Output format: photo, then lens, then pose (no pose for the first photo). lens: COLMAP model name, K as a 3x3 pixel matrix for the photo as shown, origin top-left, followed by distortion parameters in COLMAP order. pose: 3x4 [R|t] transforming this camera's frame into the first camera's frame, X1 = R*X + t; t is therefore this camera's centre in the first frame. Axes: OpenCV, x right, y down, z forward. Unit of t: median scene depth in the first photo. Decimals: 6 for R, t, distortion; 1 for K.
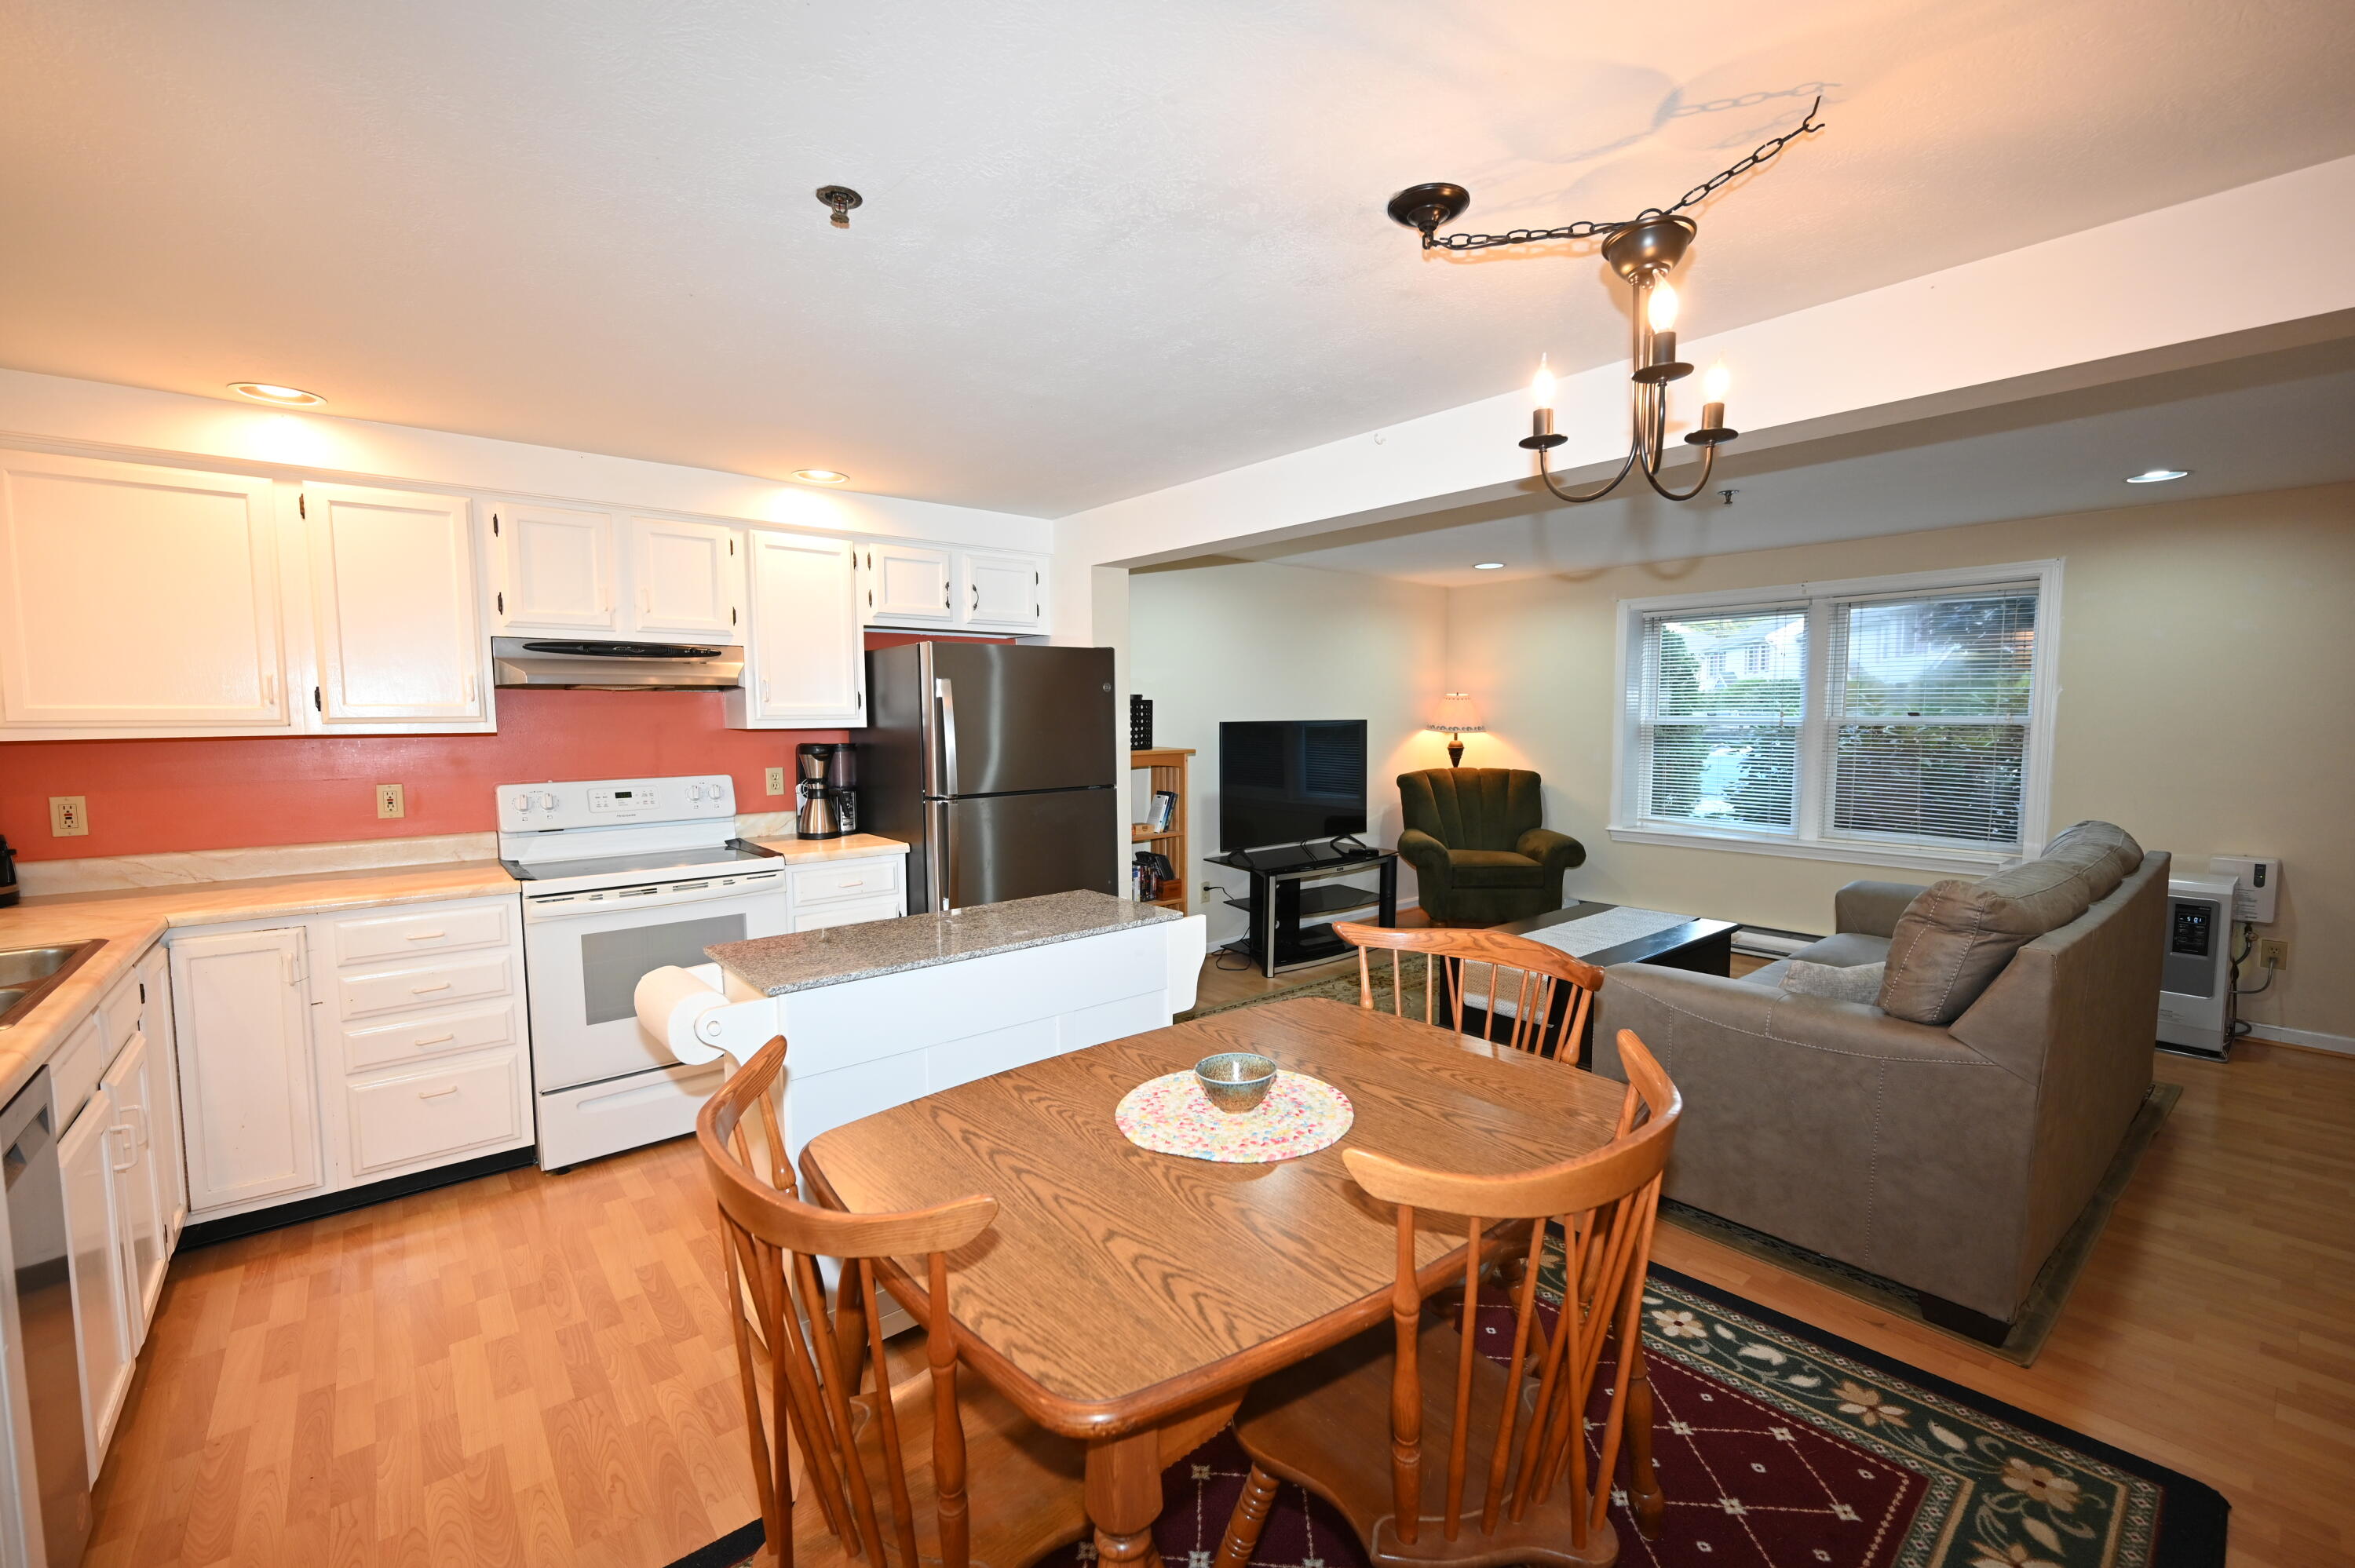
lens RADIAL K [[965.4, 0, 1178.0], [0, 965.4, 784.7], [0, 0, 1]] dist [-0.004903, 0.000056]
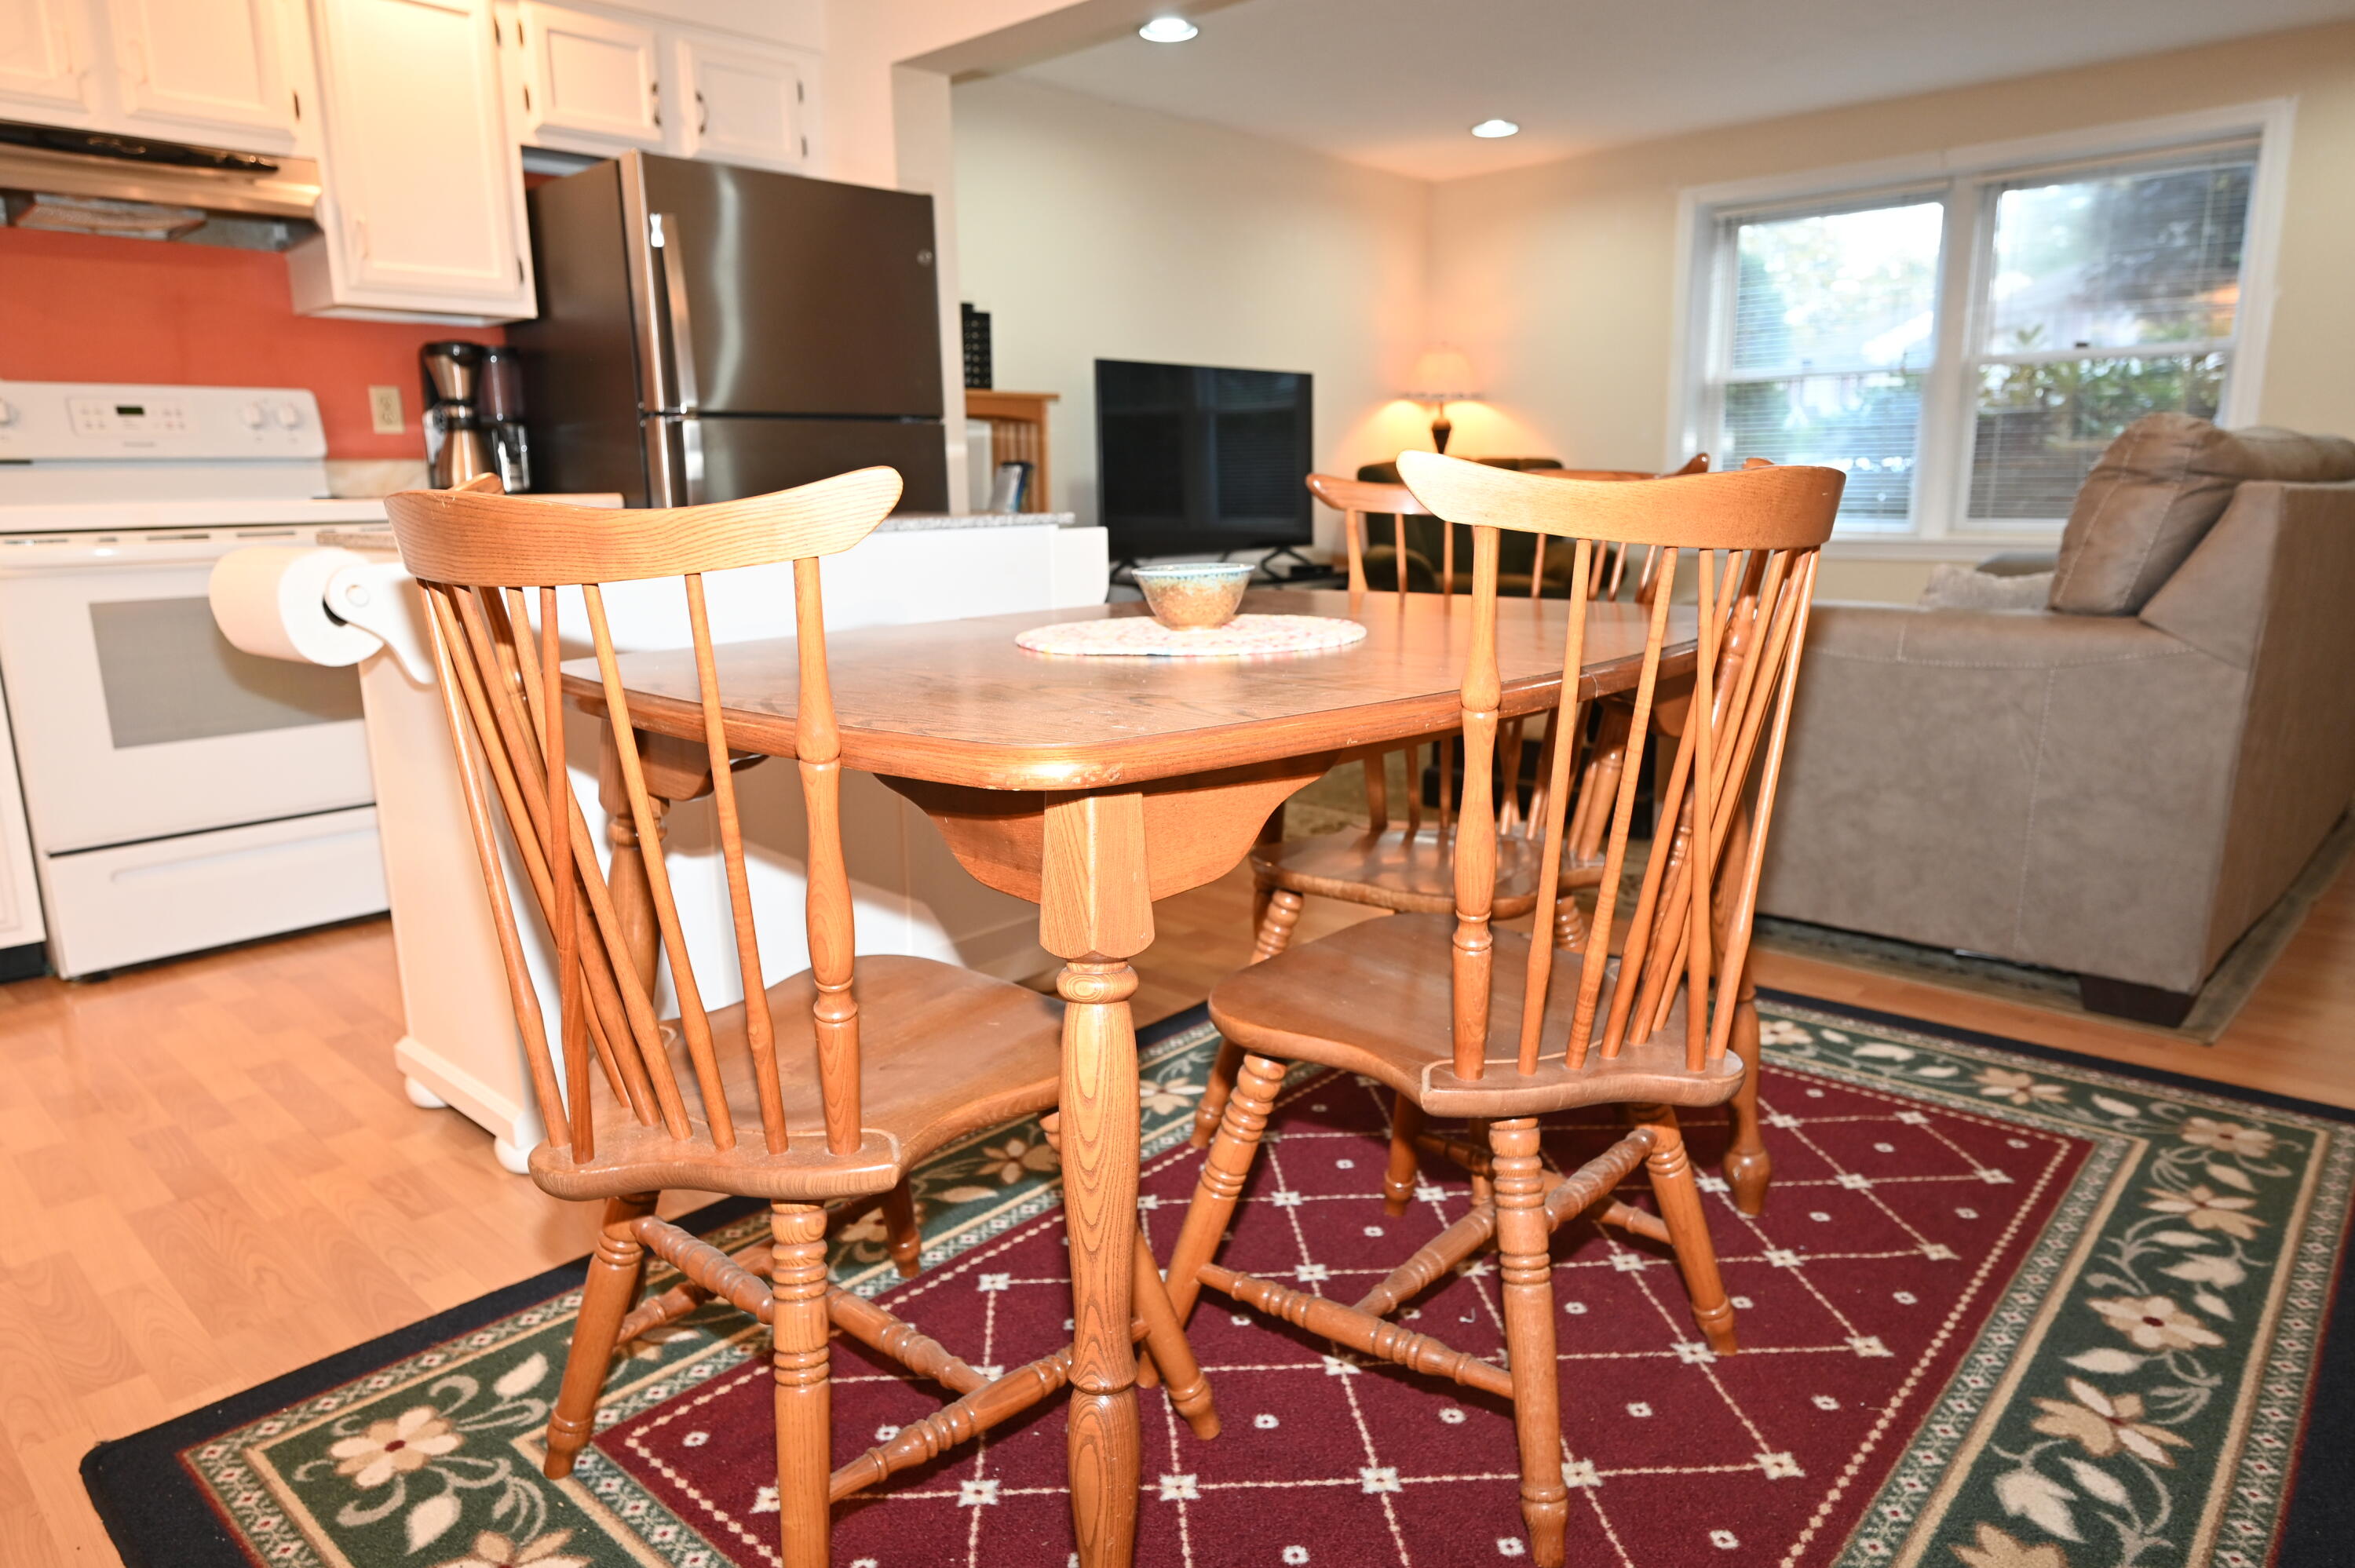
lens RADIAL K [[1454.4, 0, 1180.7], [0, 1454.4, 784.3], [0, 0, 1]] dist [-0.005767, -0.000556]
pose [[0.992755, -0.032733, 0.115611, -0.043581], [0.017752, 0.991576, 0.128302, 0.191317], [-0.118837, -0.125320, 0.984973, -0.010211]]
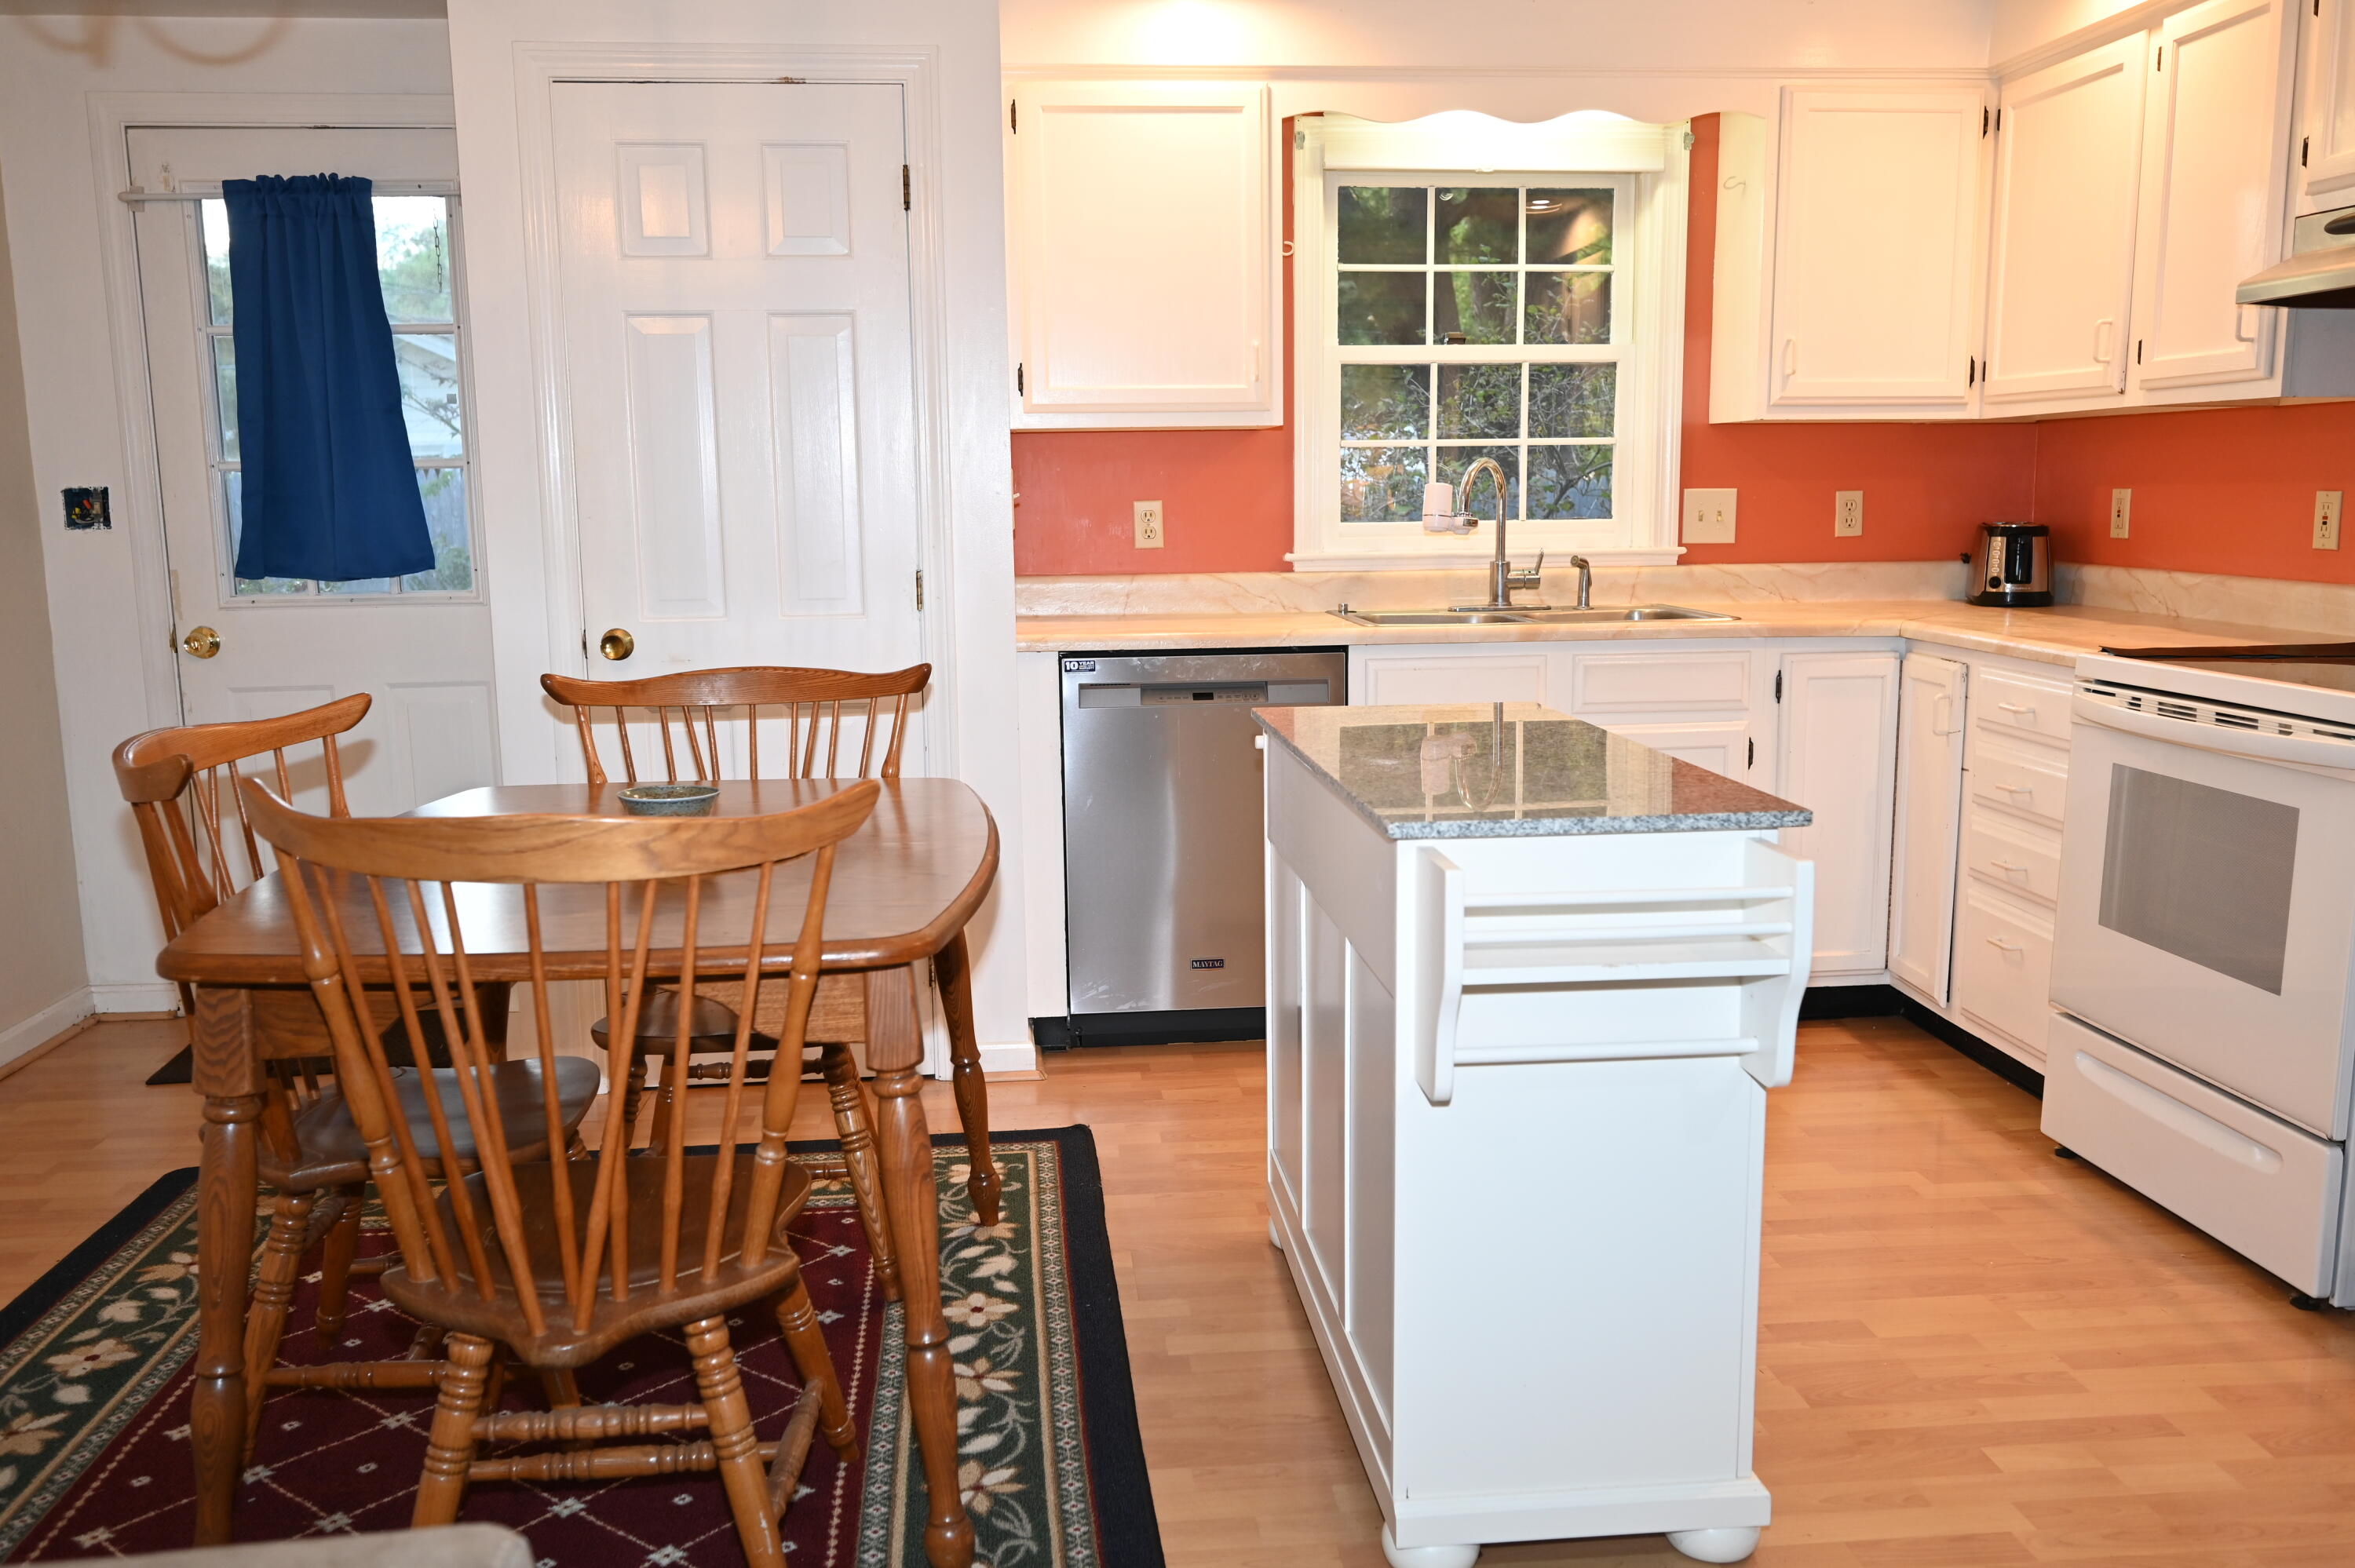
lens RADIAL K [[1888.0, 0, 1178.6], [0, 1888.0, 791.3], [0, 0, 1]] dist [-0.017631, -0.011422]
pose [[-0.582609, 0.143494, -0.799985, 0.660993], [-0.042398, 0.977585, 0.206227, -0.033337], [0.811646, 0.154067, -0.563466, 1.374062]]
